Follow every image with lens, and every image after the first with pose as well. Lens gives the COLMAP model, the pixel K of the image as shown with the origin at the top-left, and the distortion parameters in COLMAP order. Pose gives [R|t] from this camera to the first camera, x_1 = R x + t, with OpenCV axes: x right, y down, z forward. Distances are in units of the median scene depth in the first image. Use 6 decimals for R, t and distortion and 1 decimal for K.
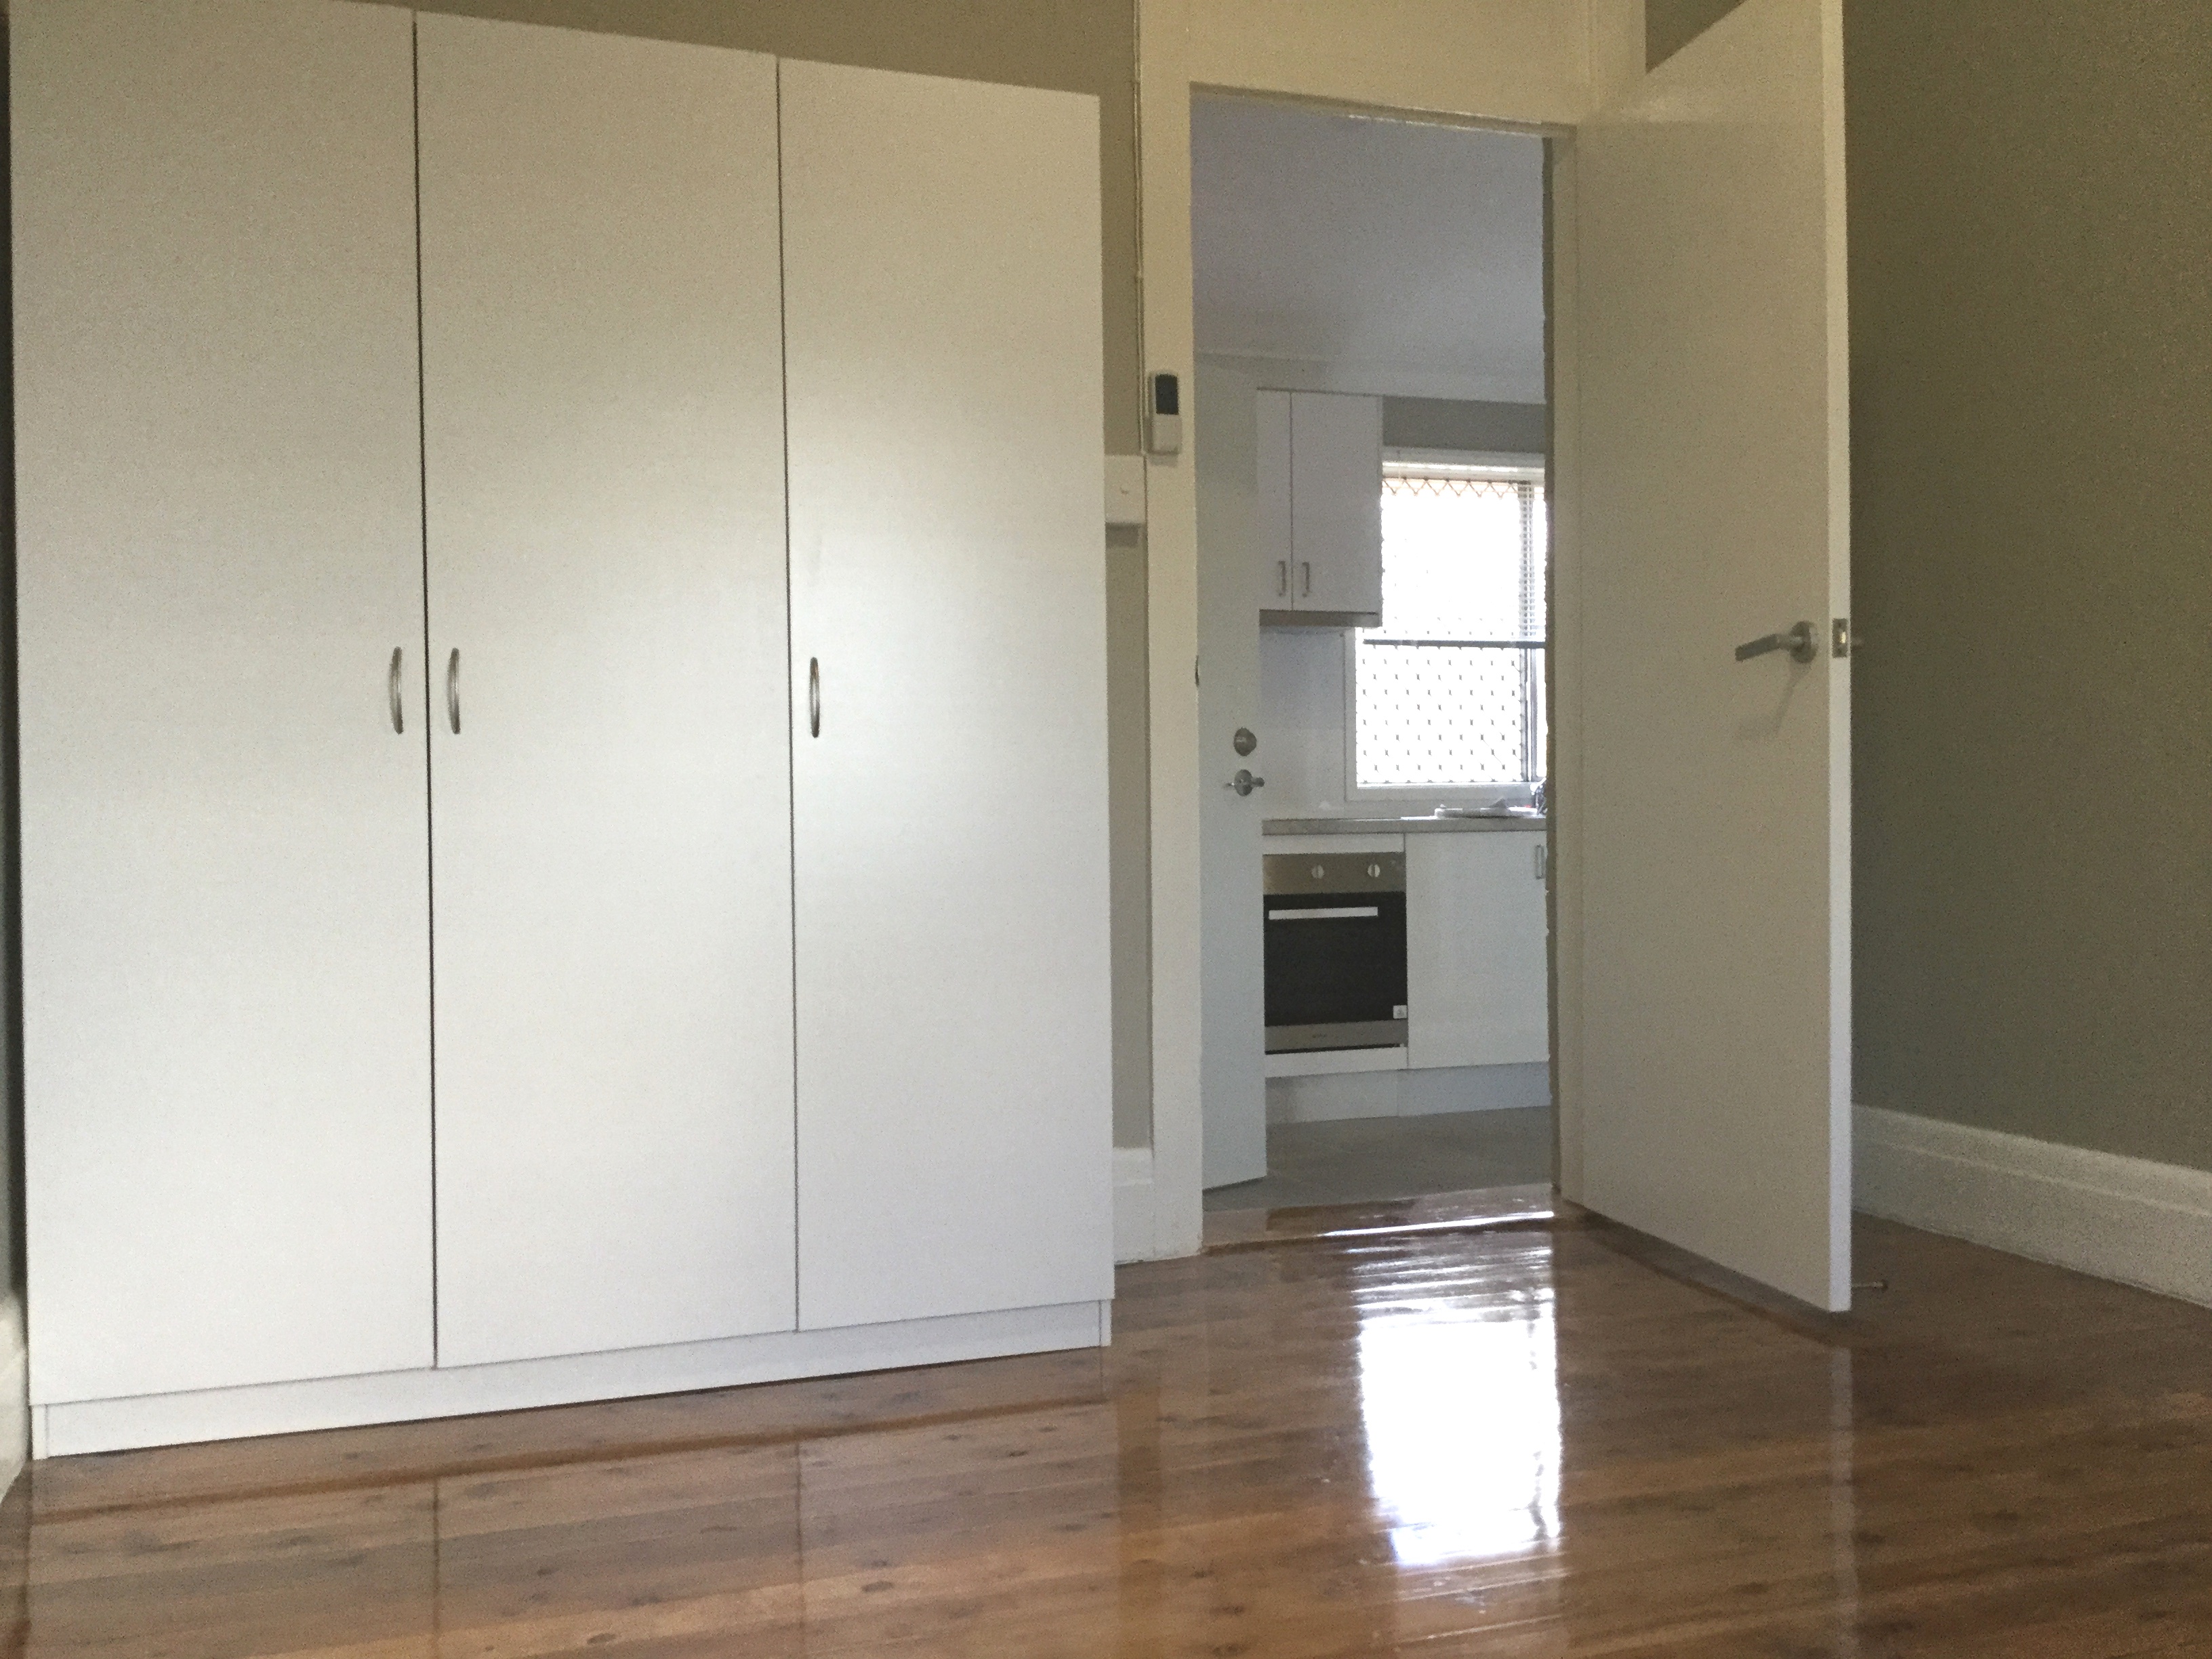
lens RADIAL K [[1983.7, 0, 1106.0], [0, 1983.7, 829.5], [0, 0, 1]] dist [0.112509, -0.198250]
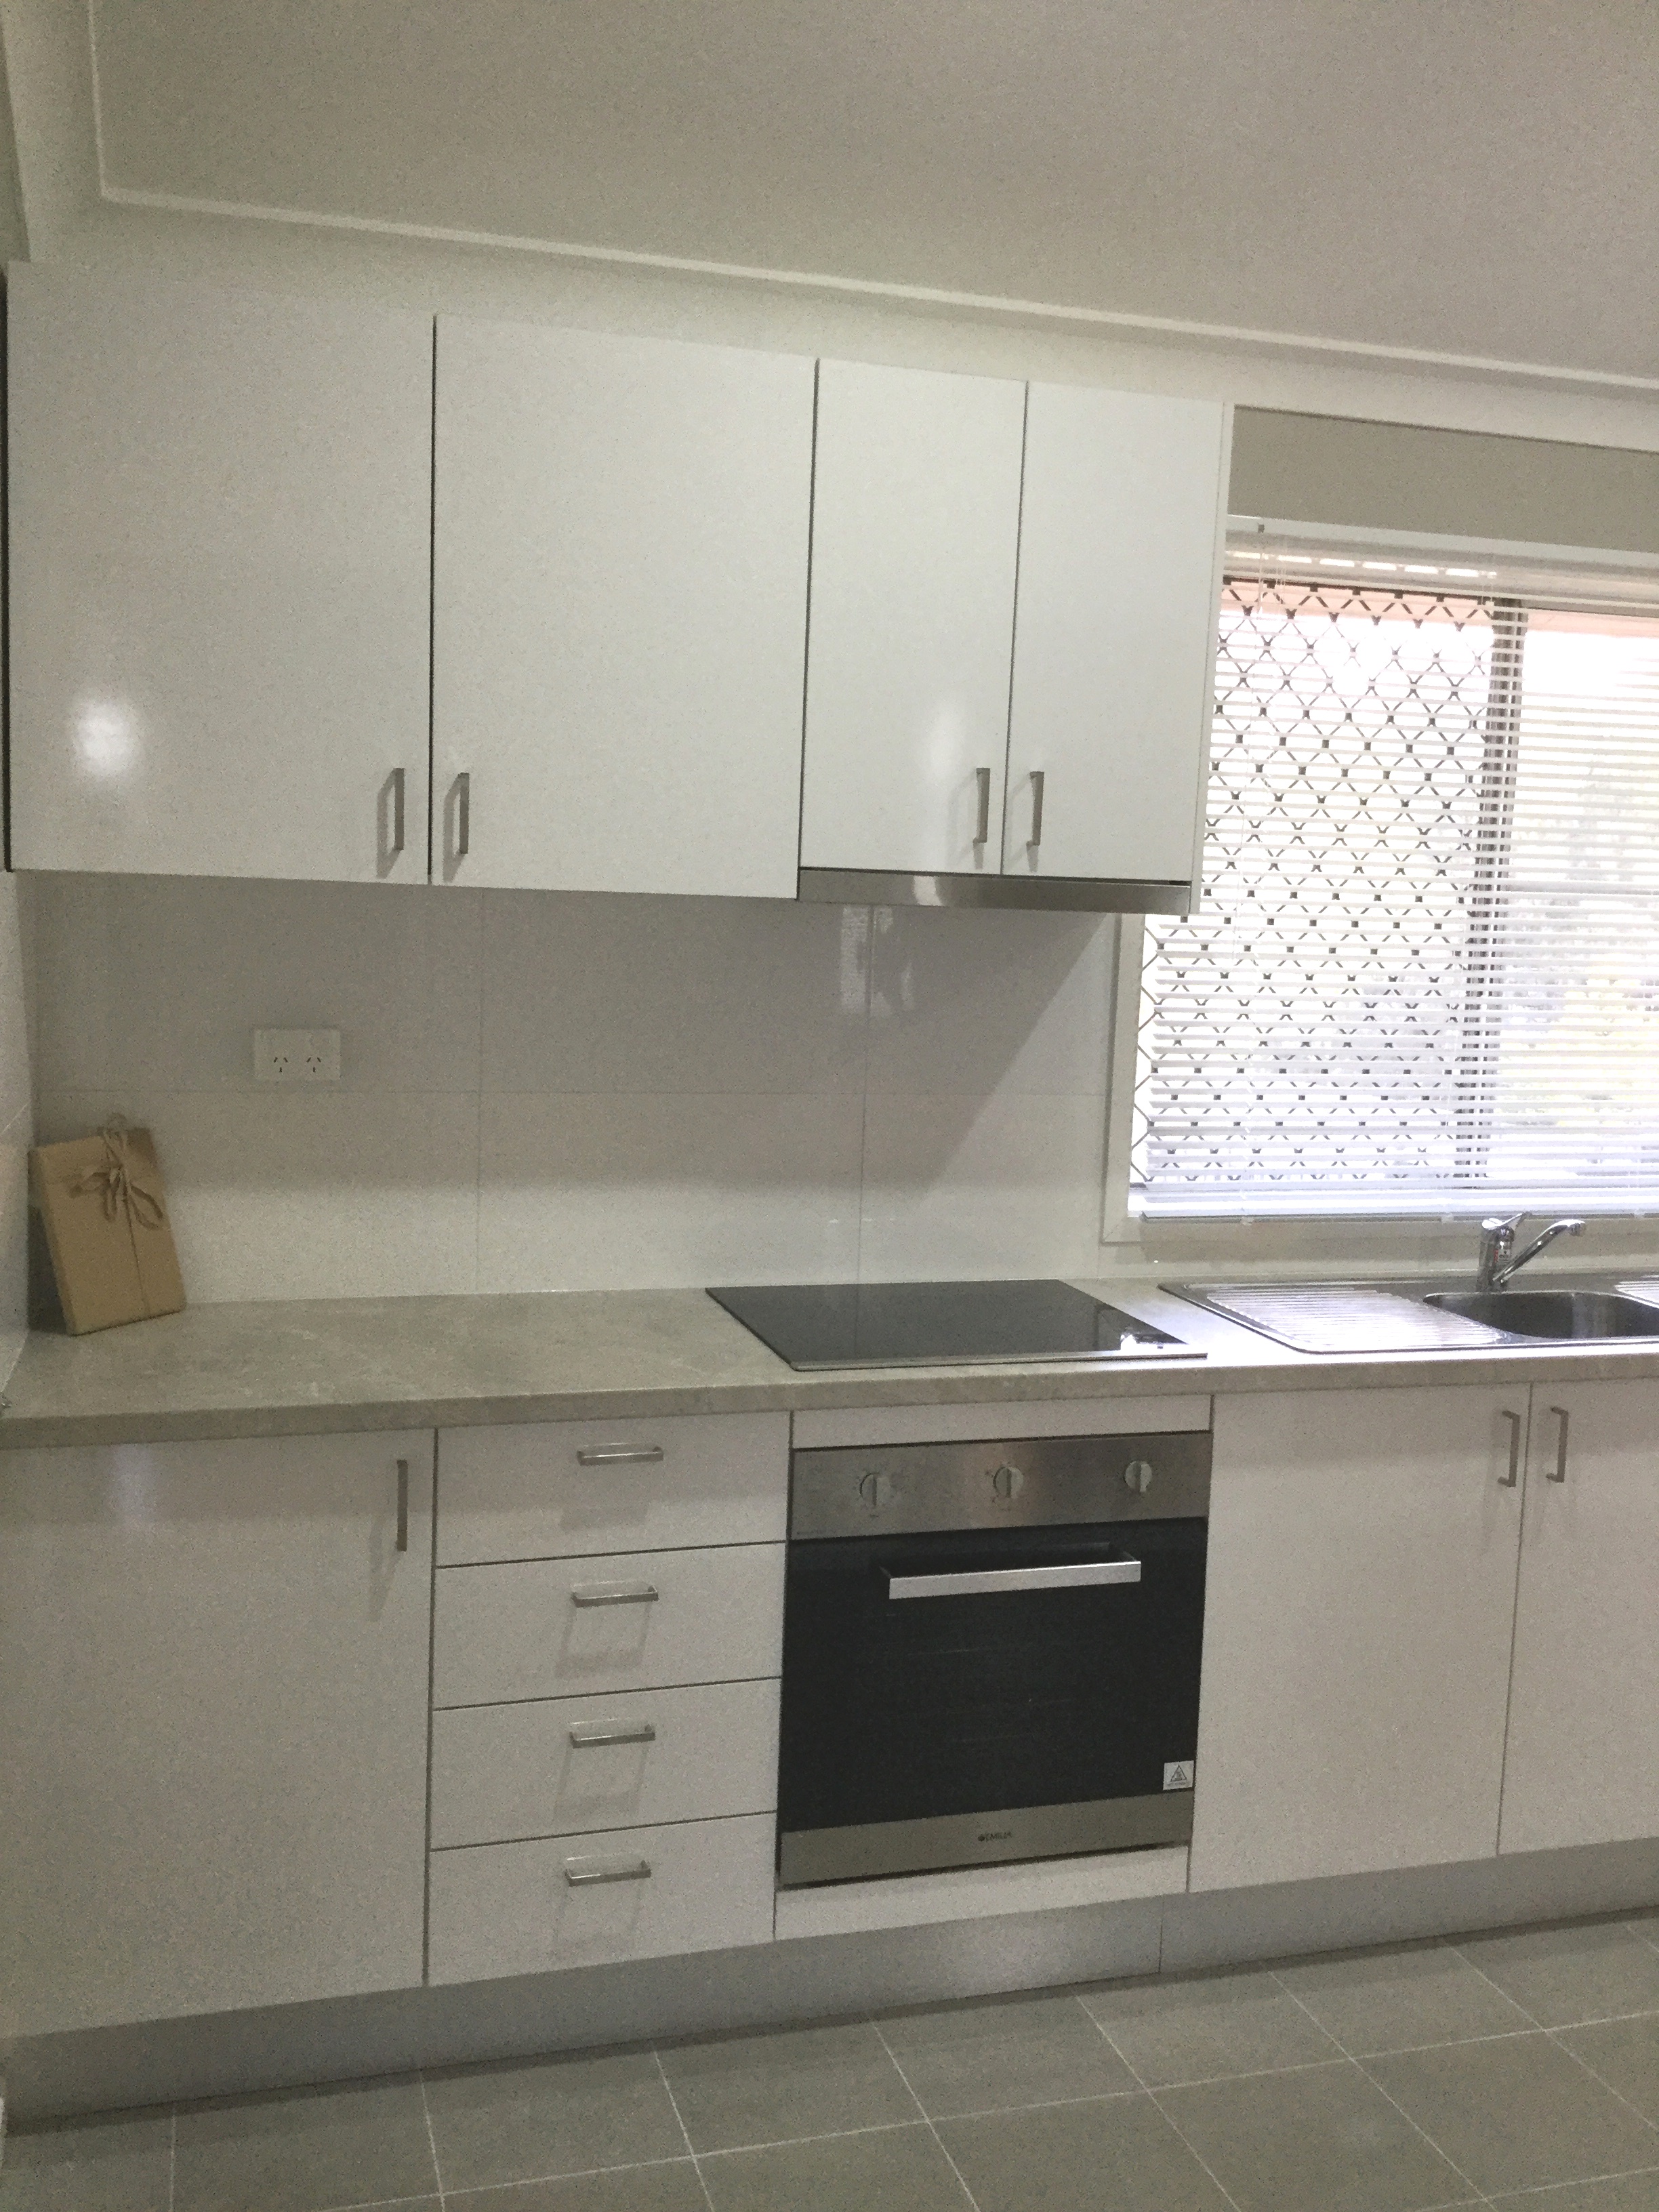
lens RADIAL K [[1983.7, 0, 829.5], [0, 1983.7, 1106.0], [0, 0, 1]] dist [0.112509, -0.198250]
pose [[0.997224, 0.063537, -0.038829, 0.076065], [-0.059488, 0.993429, 0.097777, -0.100874], [0.044786, -0.095195, 0.994451, 0.553817]]
